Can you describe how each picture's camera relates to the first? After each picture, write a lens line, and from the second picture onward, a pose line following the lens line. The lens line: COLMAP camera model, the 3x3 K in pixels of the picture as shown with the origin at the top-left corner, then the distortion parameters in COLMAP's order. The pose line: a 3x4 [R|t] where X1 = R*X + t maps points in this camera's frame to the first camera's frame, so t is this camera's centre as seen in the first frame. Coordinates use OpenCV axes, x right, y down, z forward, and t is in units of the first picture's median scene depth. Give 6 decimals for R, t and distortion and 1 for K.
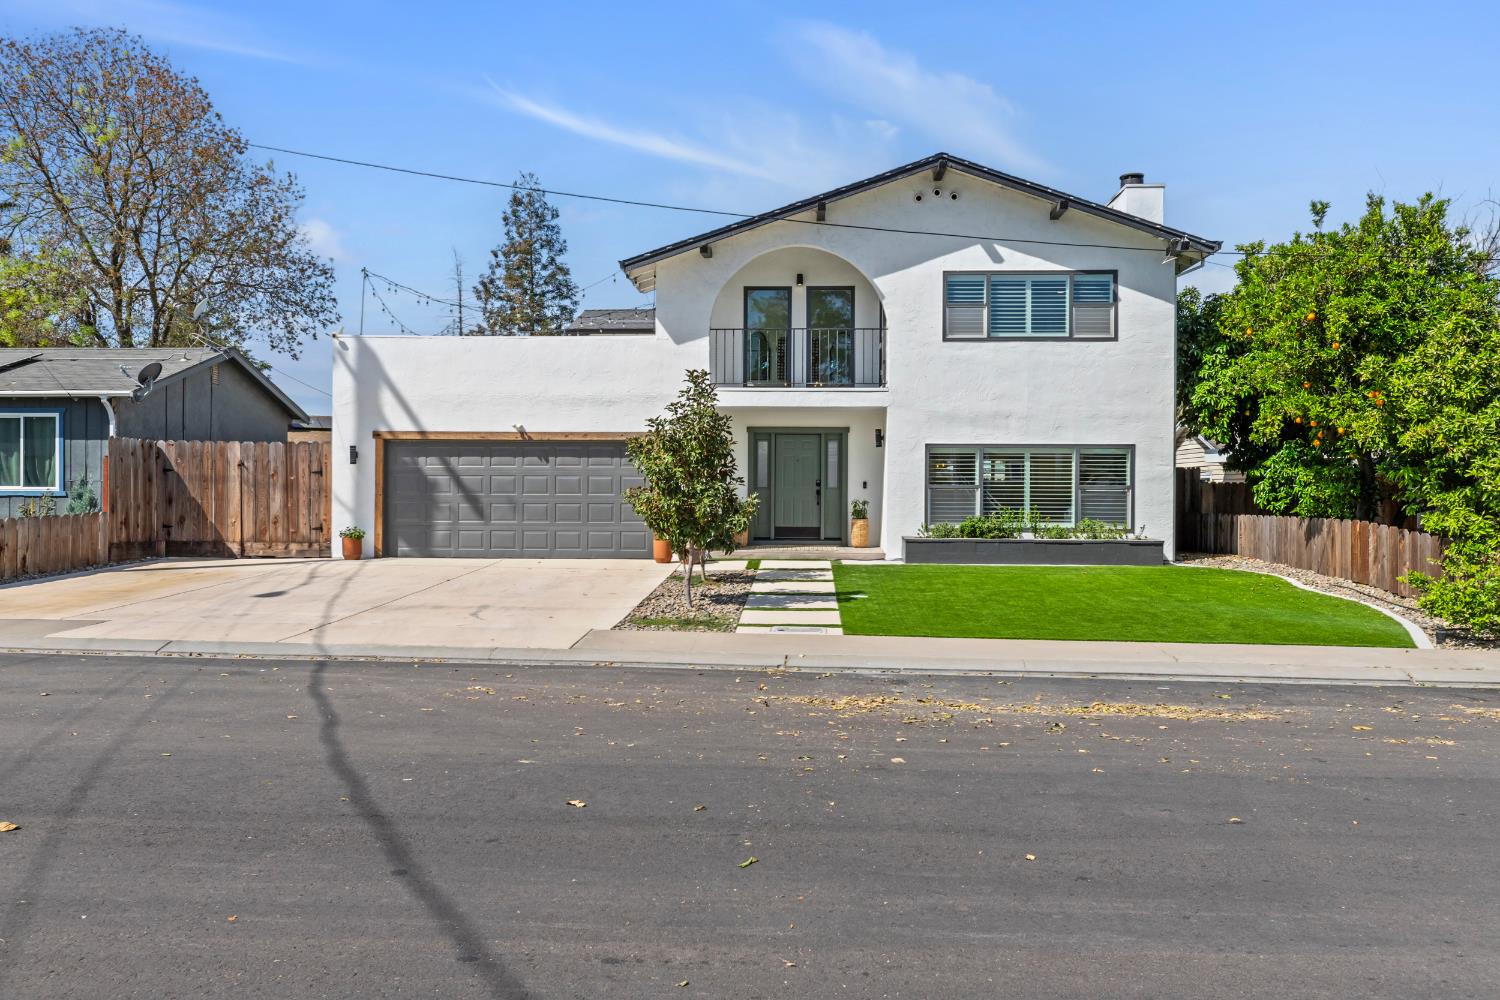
lens RADIAL K [[1168.6, 0, 750.0], [0, 1168.6, 504.3], [0, 0, 1]] dist [0.012111, 0.003729]
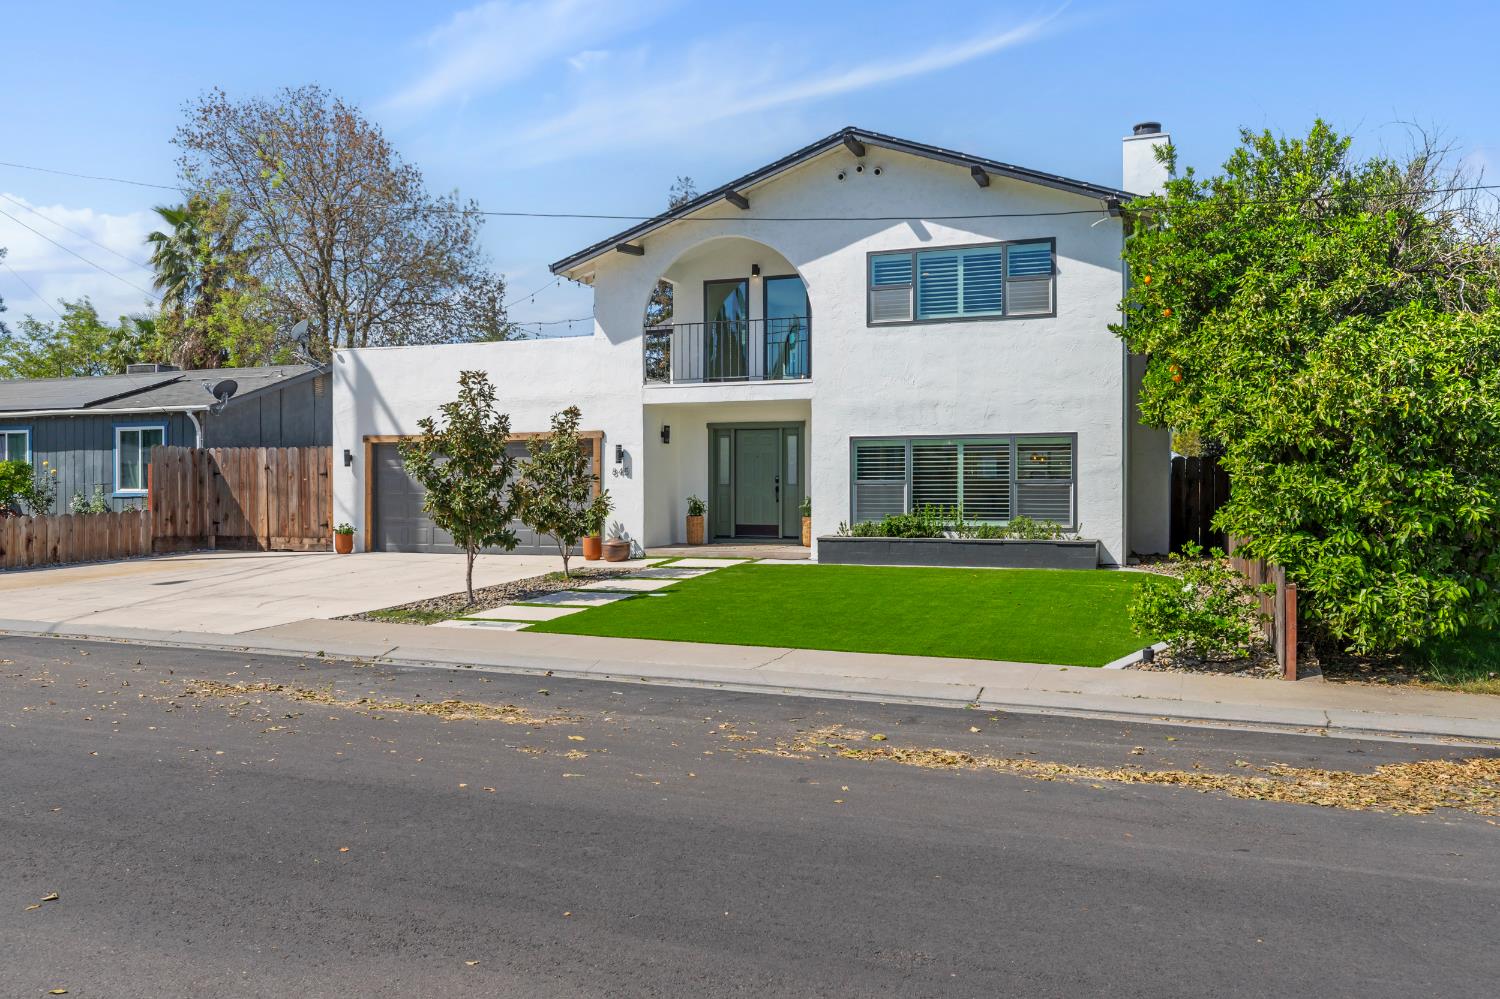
lens RADIAL K [[1220.8, 0, 749.9], [0, 1220.8, 496.1], [0, 0, 1]] dist [0.003758, 0.001434]
pose [[0.944000, -0.005137, -0.329907, 0.397236], [0.003610, 0.999980, -0.005239, 0.000899], [0.329927, 0.003755, 0.943999, 0.044885]]
